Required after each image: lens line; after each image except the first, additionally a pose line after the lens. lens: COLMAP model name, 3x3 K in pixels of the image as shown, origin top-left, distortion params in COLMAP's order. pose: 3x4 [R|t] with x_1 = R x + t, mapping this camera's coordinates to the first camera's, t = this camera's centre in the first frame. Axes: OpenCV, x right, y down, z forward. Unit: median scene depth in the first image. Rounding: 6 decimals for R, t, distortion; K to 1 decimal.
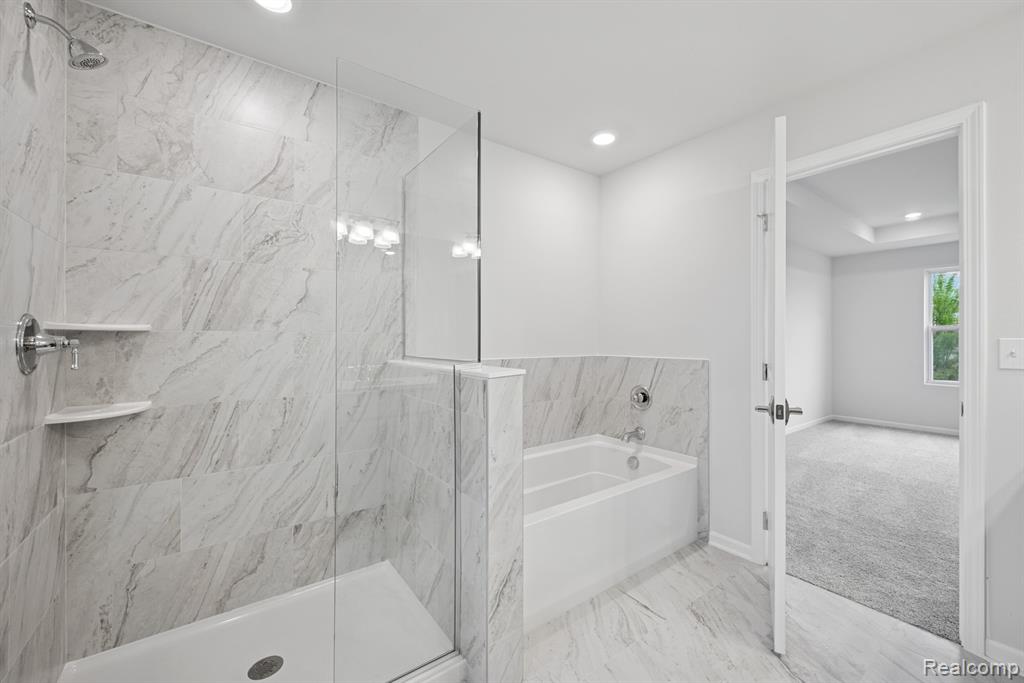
lens RADIAL K [[404.0, 0, 511.9], [0, 404.0, 345.1], [0, 0, 1]] dist [-0.000998, -0.000288]
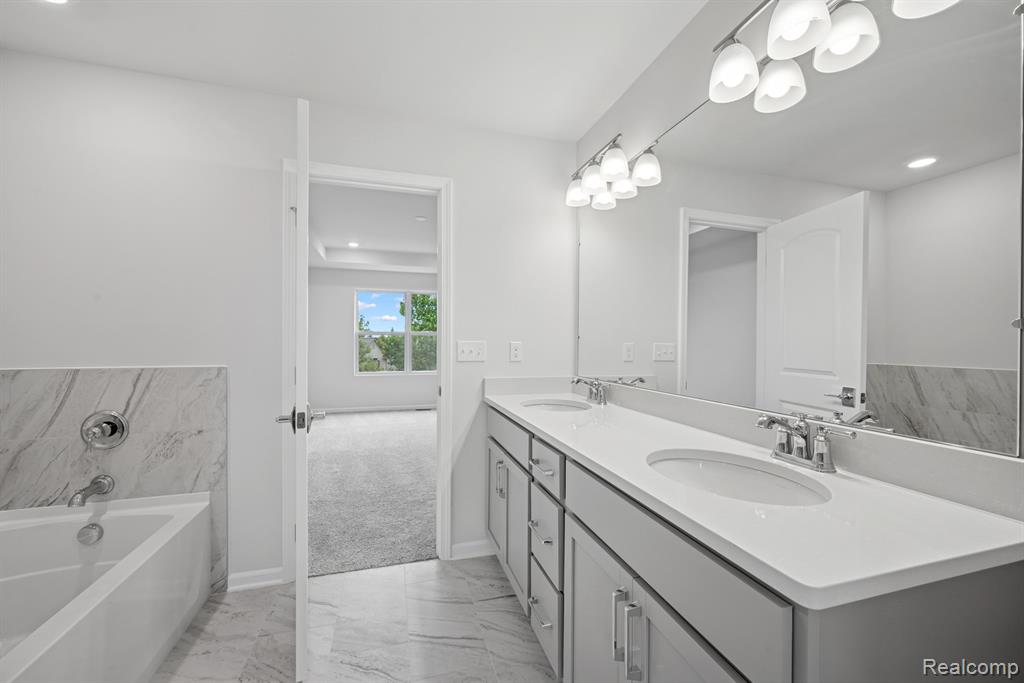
lens RADIAL K [[404.0, 0, 511.9], [0, 404.0, 345.1], [0, 0, 1]] dist [-0.000998, -0.000288]
pose [[0.341925, -0.007325, 0.939699, -0.077450], [0.010482, 0.999937, 0.003981, -0.003469], [-0.939669, 0.008489, 0.341980, 0.175365]]
